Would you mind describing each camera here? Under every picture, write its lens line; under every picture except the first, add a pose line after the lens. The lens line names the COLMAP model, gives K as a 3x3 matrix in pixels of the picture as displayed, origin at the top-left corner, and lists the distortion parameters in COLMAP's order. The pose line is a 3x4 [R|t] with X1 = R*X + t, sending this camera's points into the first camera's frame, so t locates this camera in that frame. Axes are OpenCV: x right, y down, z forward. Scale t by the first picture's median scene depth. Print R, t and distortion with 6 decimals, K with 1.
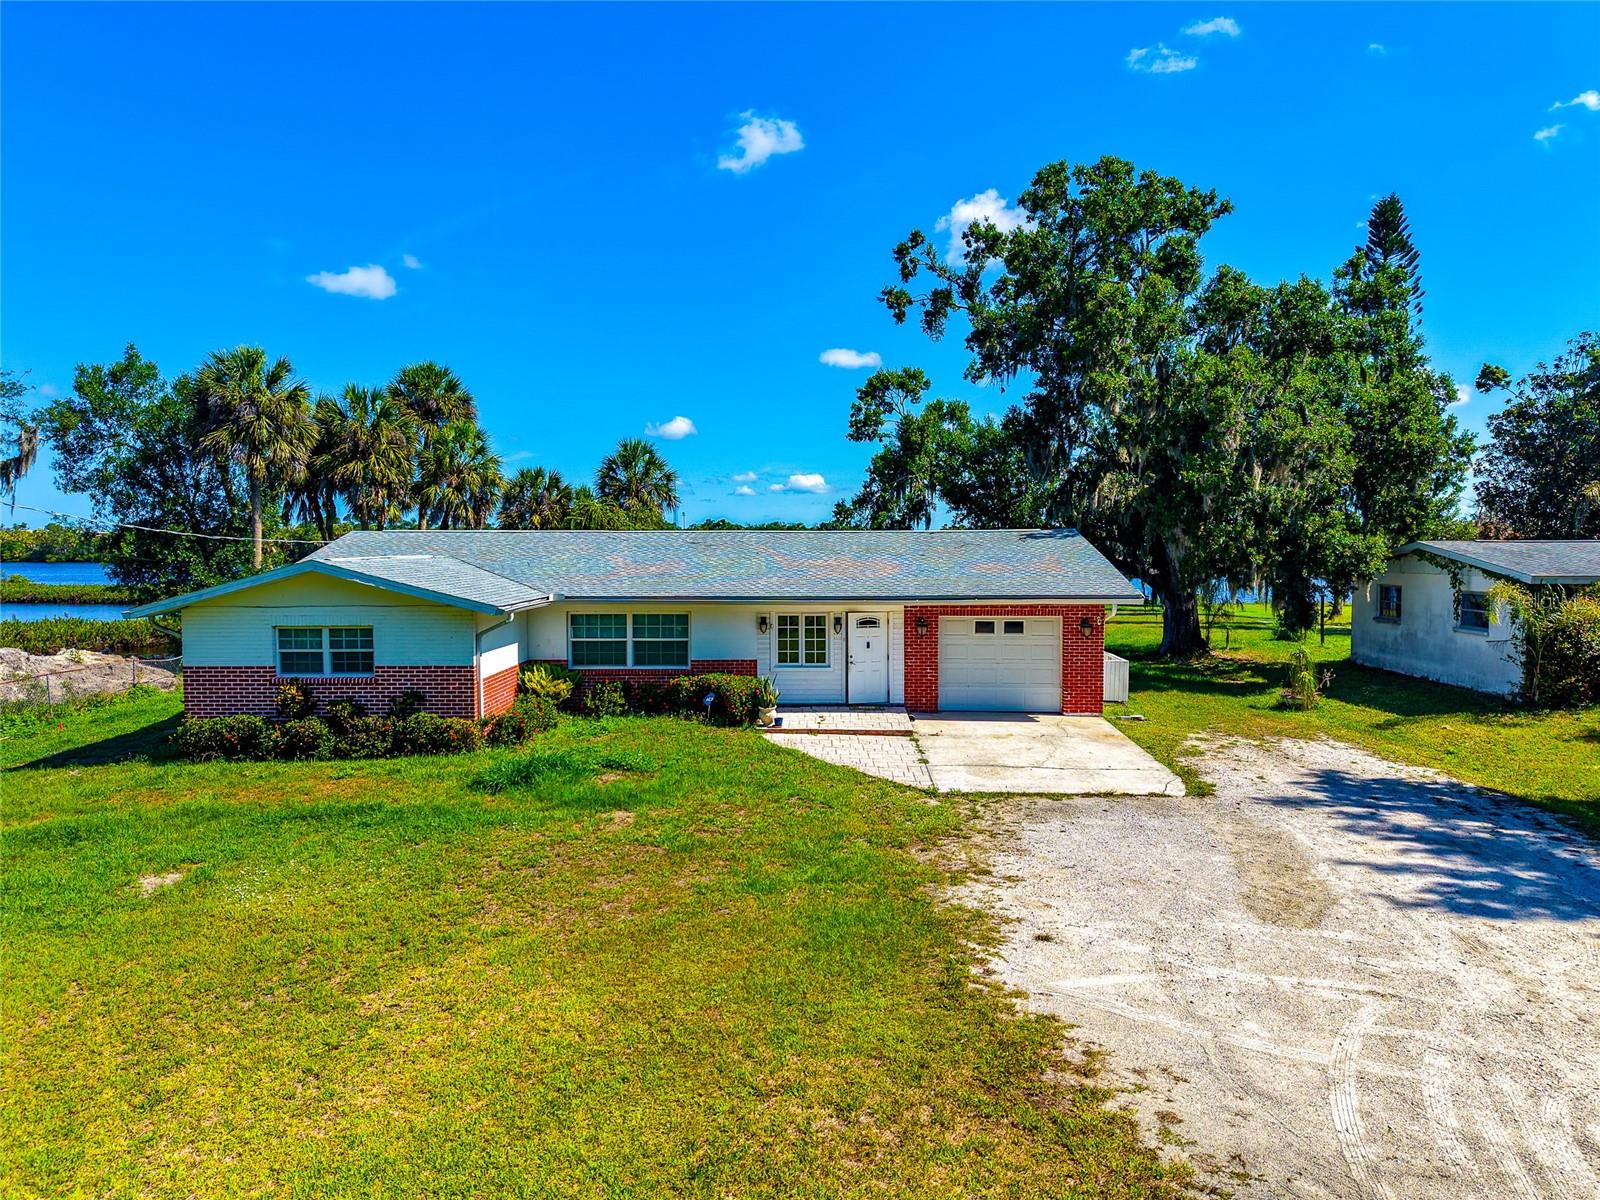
lens RADIAL K [[1111.1, 0, 794.3], [0, 1111.1, 600.9], [0, 0, 1]] dist [0.035262, -0.029280]
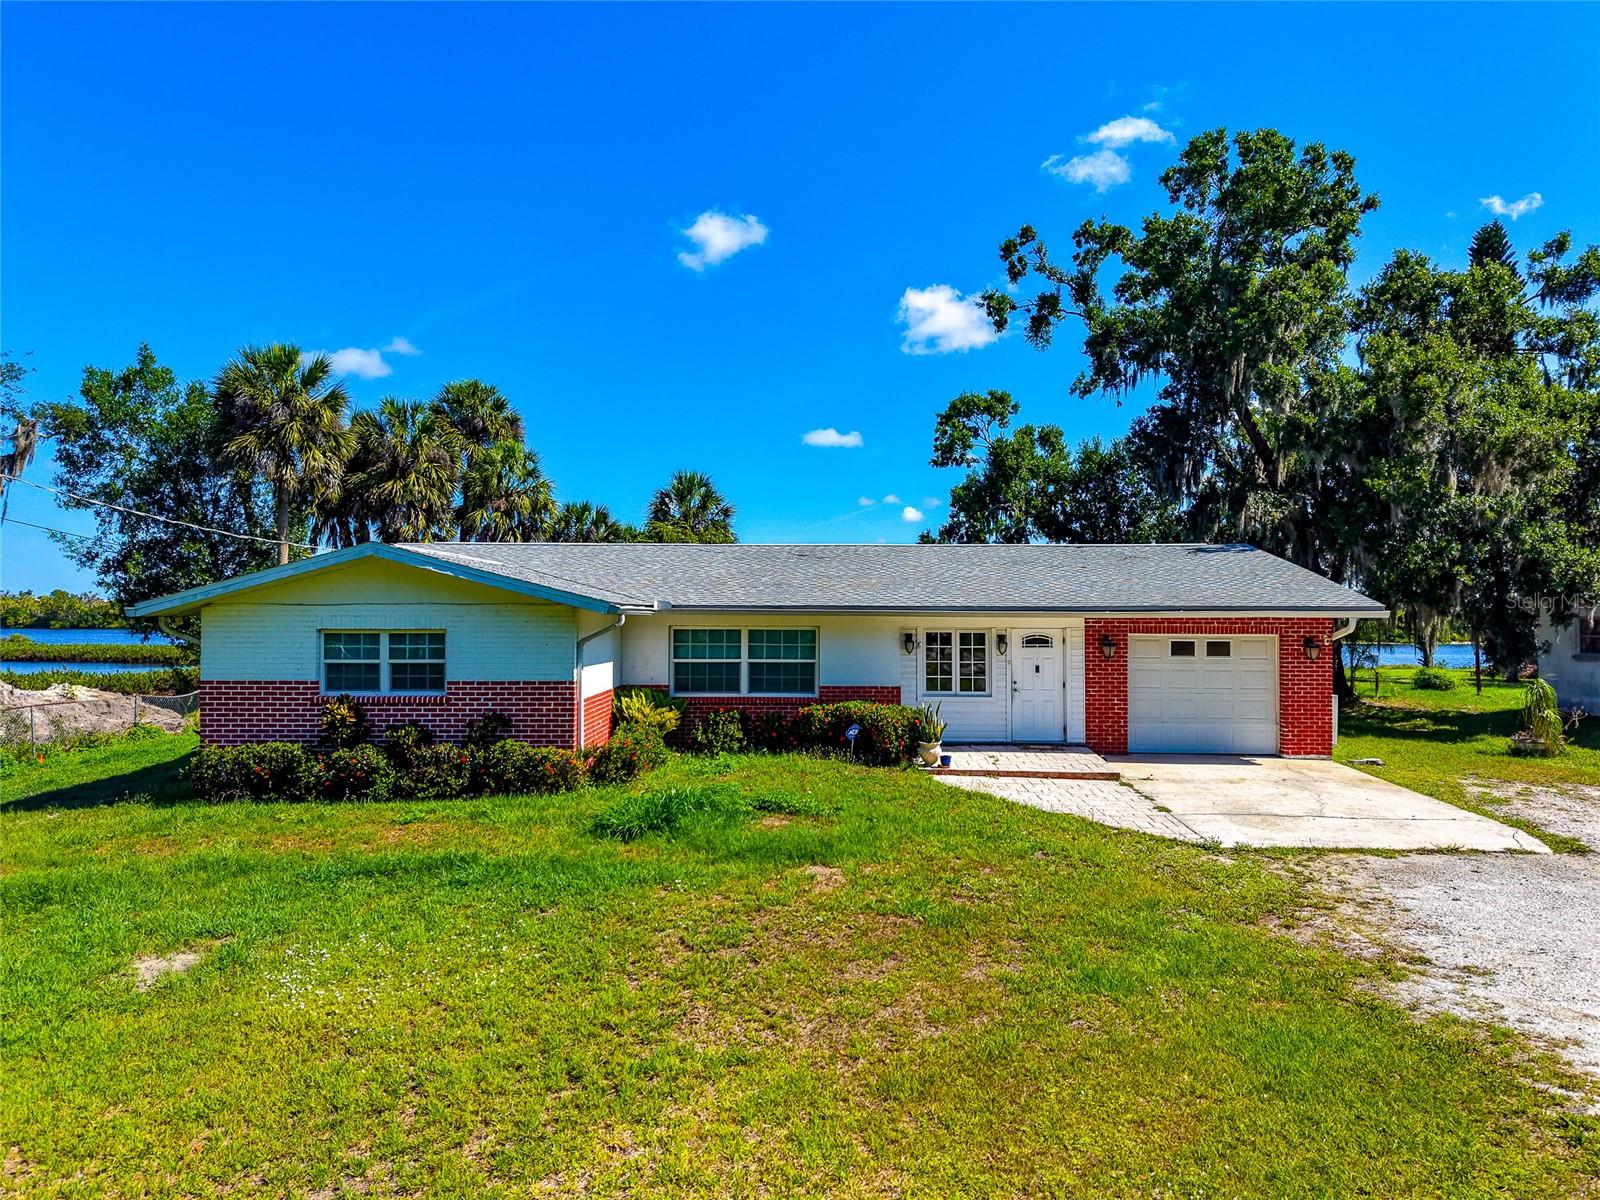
lens RADIAL K [[1111.1, 0, 799.0], [0, 1111.1, 595.3], [0, 0, 1]] dist [0.035262, -0.029280]
pose [[0.999989, 0.004777, 0.000164, -0.109272], [-0.004754, 0.997577, -0.069413, 0.043341], [-0.000495, 0.069412, 0.997588, 0.184122]]
